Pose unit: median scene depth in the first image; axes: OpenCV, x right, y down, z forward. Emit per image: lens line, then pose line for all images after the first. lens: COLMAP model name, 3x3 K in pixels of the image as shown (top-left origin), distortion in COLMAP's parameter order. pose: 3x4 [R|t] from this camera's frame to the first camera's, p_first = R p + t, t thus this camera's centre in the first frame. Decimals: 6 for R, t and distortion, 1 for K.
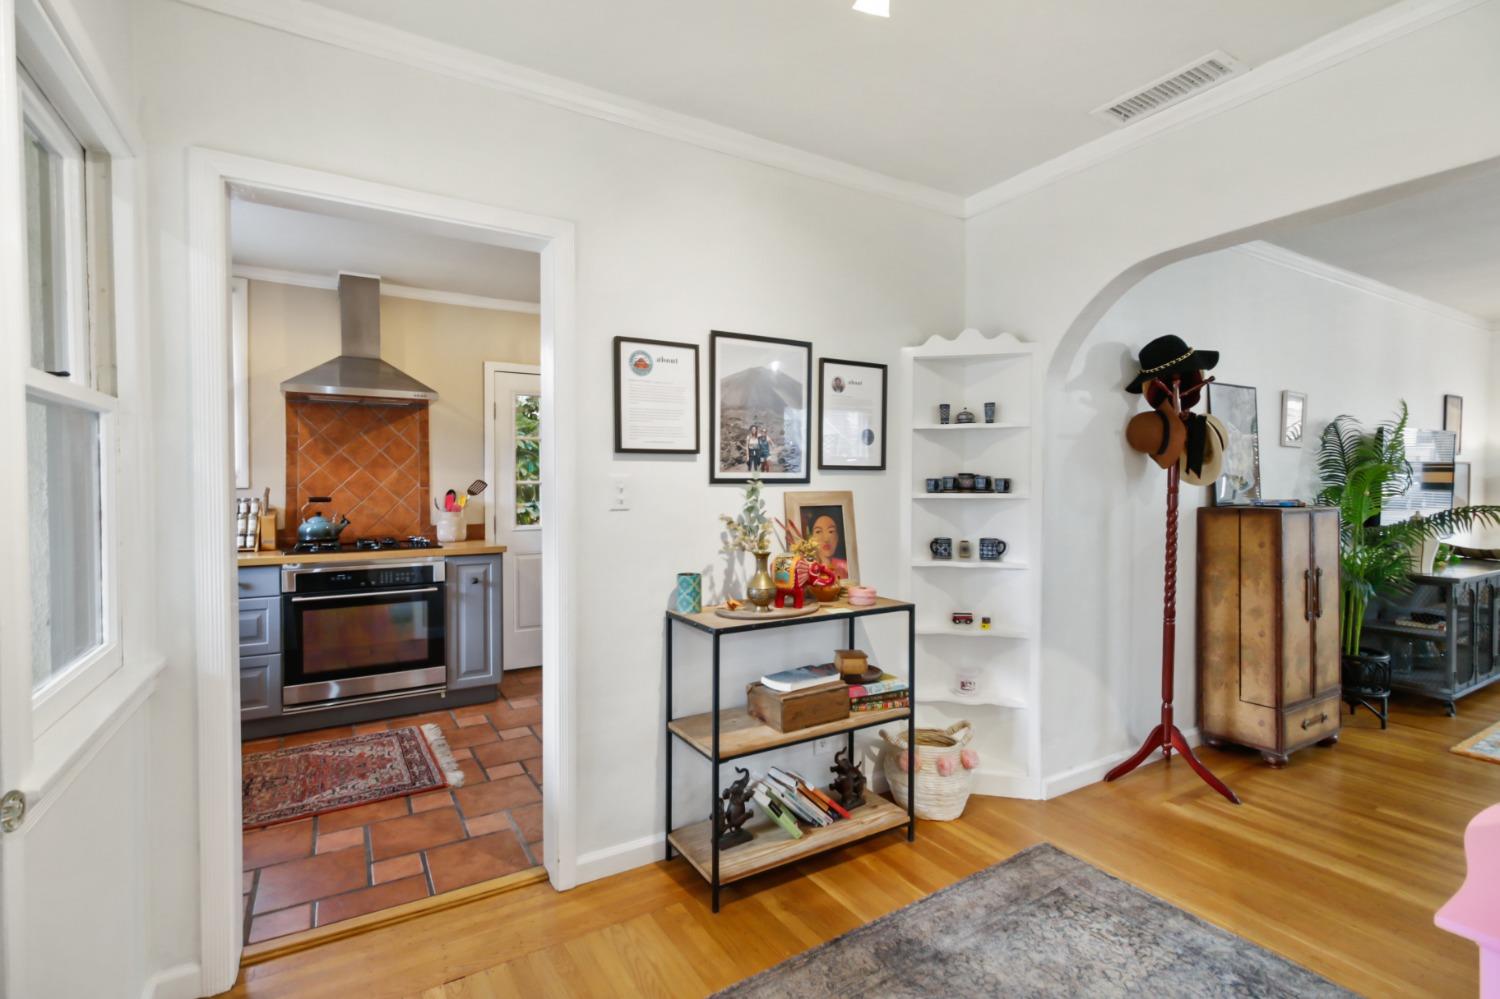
lens RADIAL K [[694.7, 0, 748.3], [0, 694.7, 494.4], [0, 0, 1]] dist [0.004532, 0.000674]
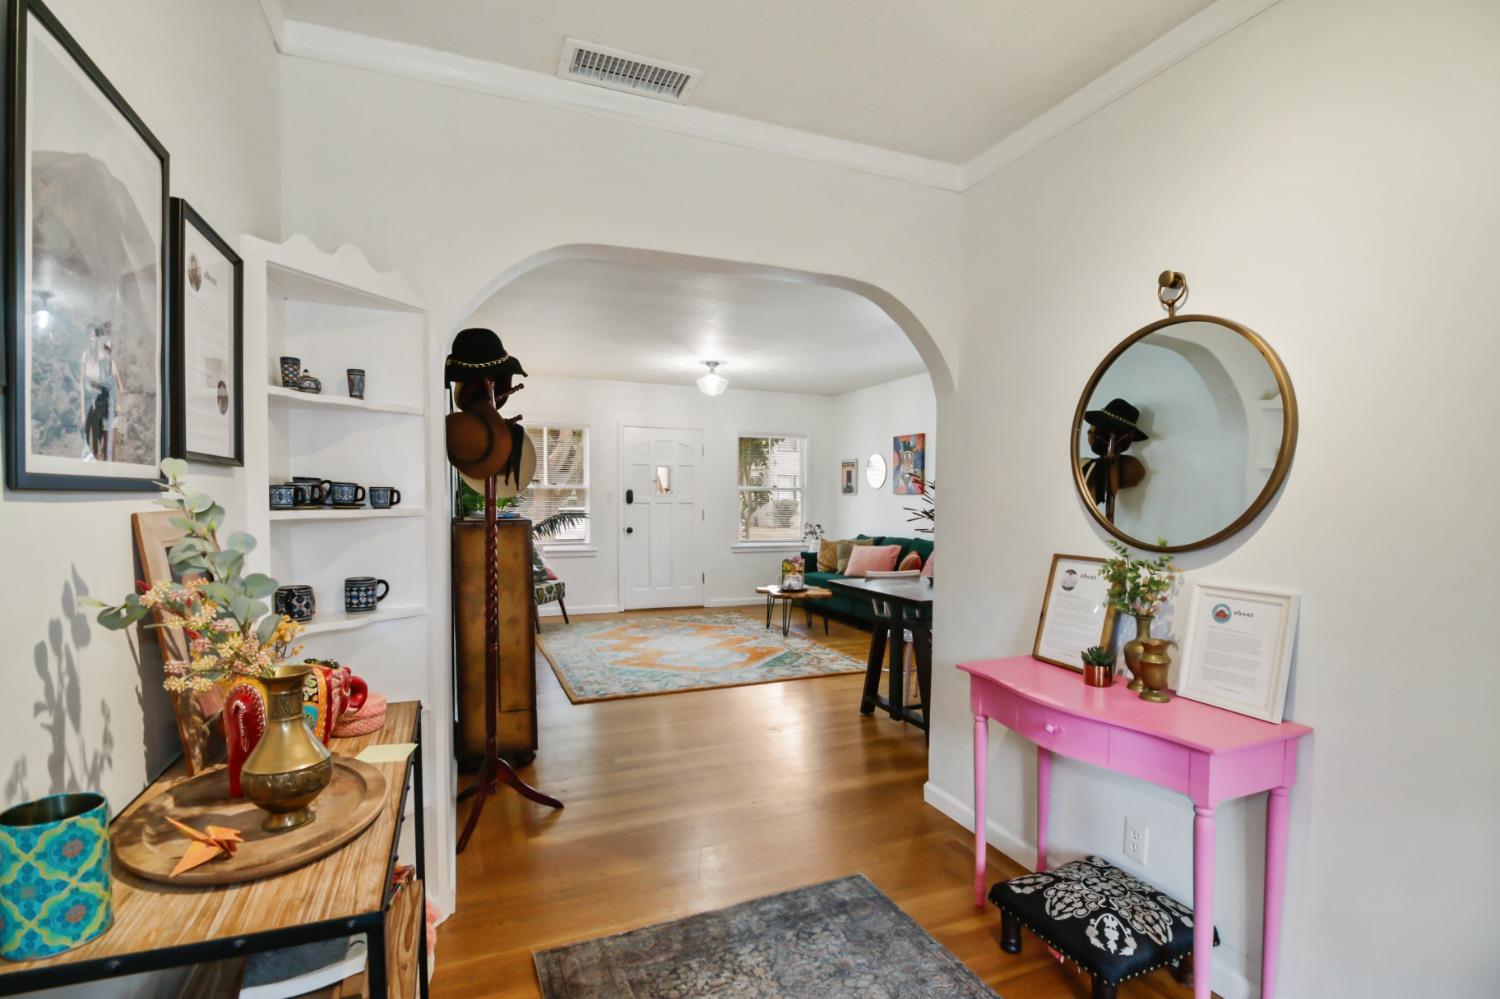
lens RADIAL K [[705.6, 0, 751.6], [0, 705.6, 529.7], [0, 0, 1]] dist [-0.001469, -0.000298]
pose [[0.149680, -0.043759, 0.987766, -0.278625], [0.009523, 0.999038, 0.042815, -0.008002], [-0.988689, 0.002998, 0.149953, 0.591532]]
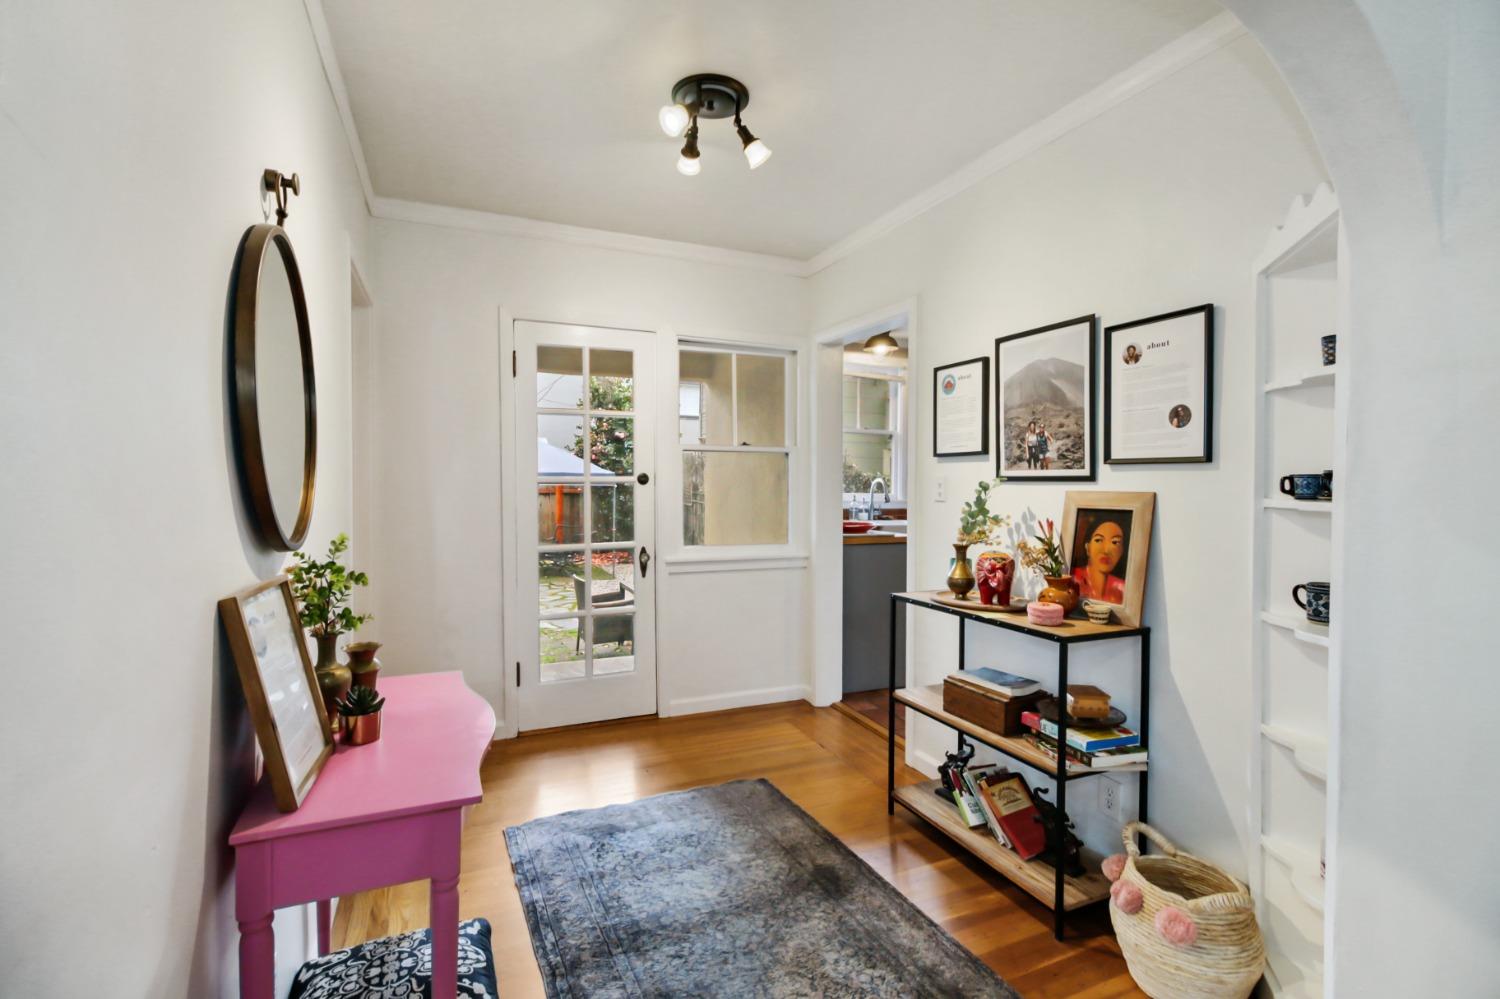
lens RADIAL K [[699.0, 0, 753.8], [0, 699.0, 495.4], [0, 0, 1]] dist [0.003705, 0.000836]
pose [[-0.119810, 0.022406, -0.992544, 0.977619], [-0.018693, 0.999517, 0.024819, -0.012416], [0.992621, 0.021528, -0.119334, 0.693800]]
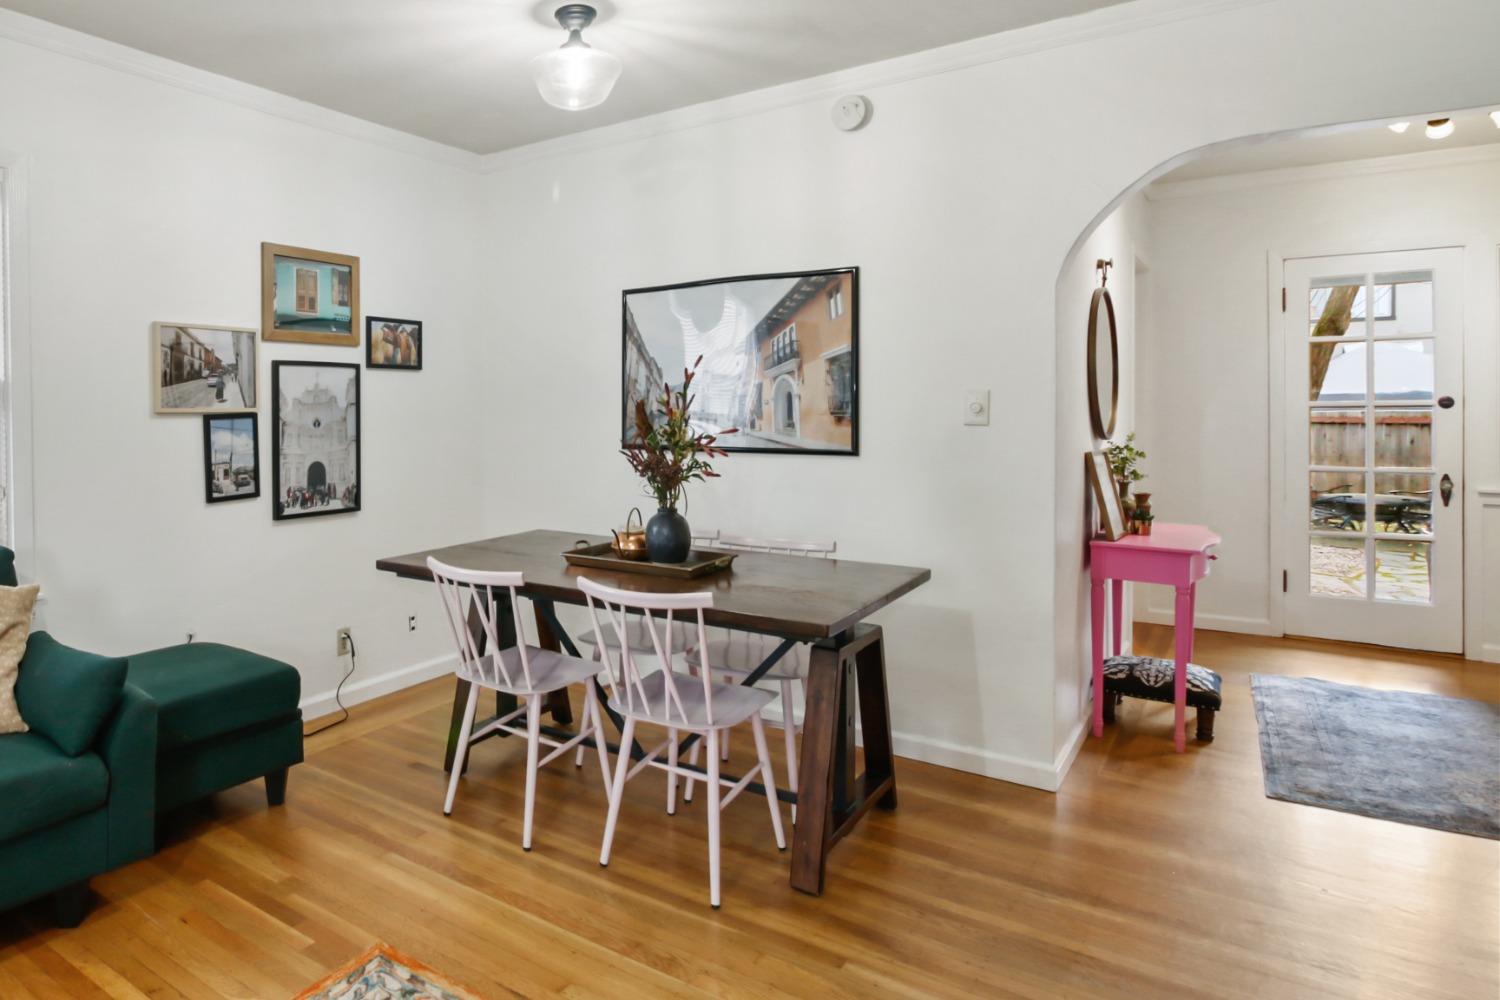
lens RADIAL K [[905.4, 0, 515.7], [0, 905.4, 416.9], [0, 0, 1]] dist [0.000861, -0.011989]
pose [[-0.942158, 0.009281, -0.335041, 1.840846], [0.000331, 0.999642, 0.026761, -0.024796], [0.335170, 0.025103, -0.941823, 1.305706]]
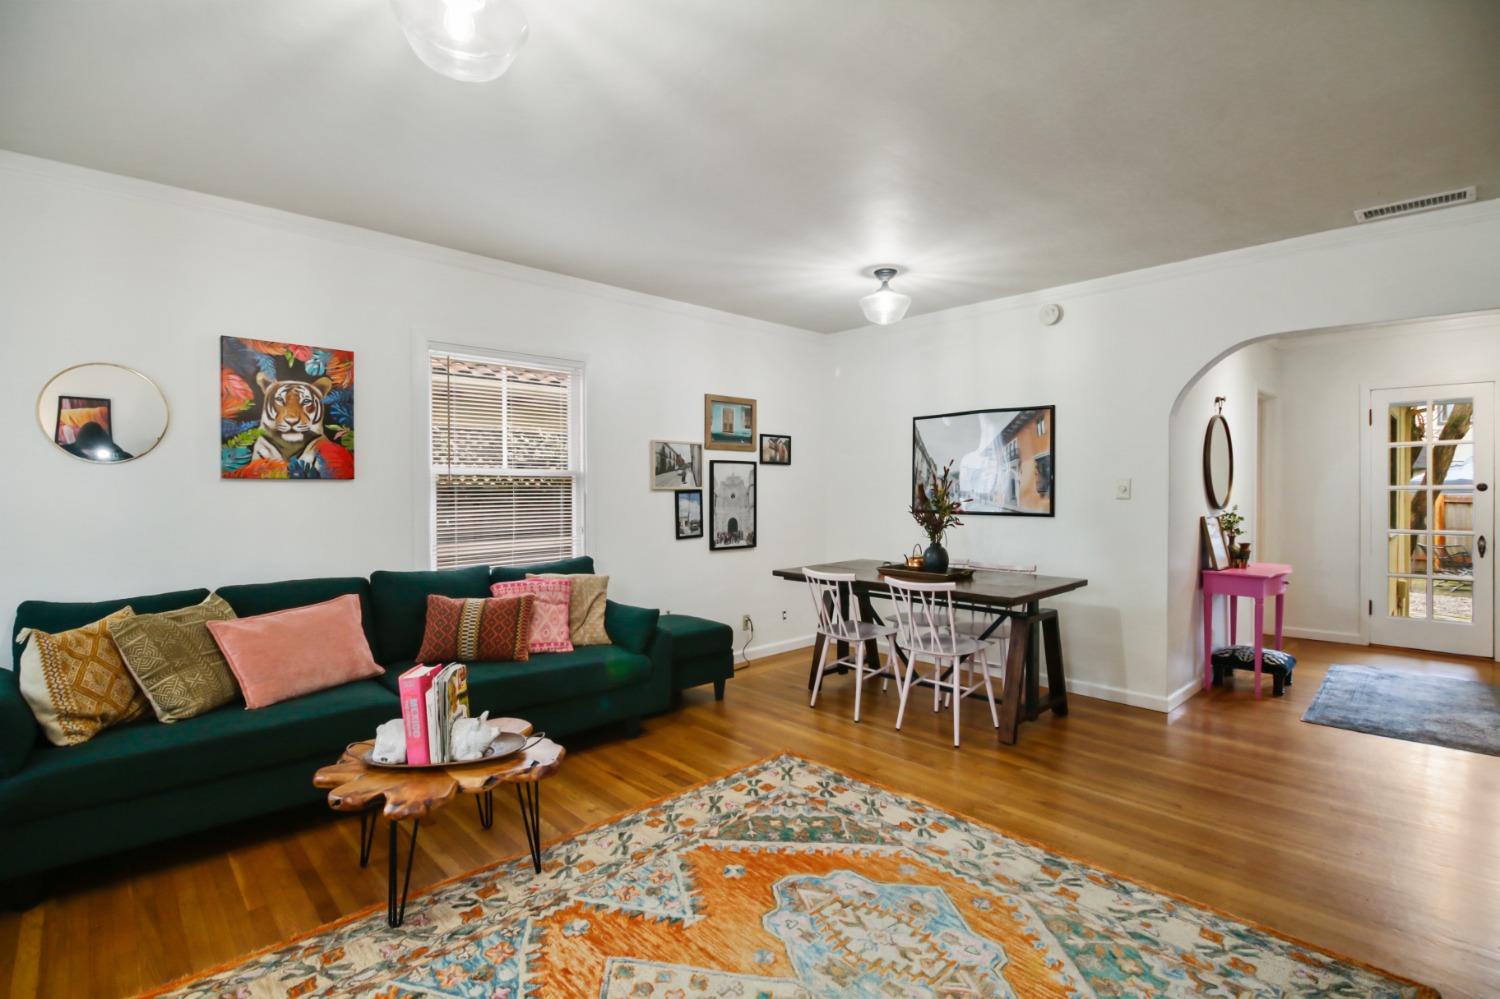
lens RADIAL K [[690.8, 0, 748.6], [0, 690.8, 493.5], [0, 0, 1]] dist [0.001364, -0.012766]
pose [[-0.976767, 0.002752, -0.214288, 2.020475], [-0.002515, 0.999702, 0.024302, -0.029474], [0.214291, 0.024276, -0.976468, 1.714382]]
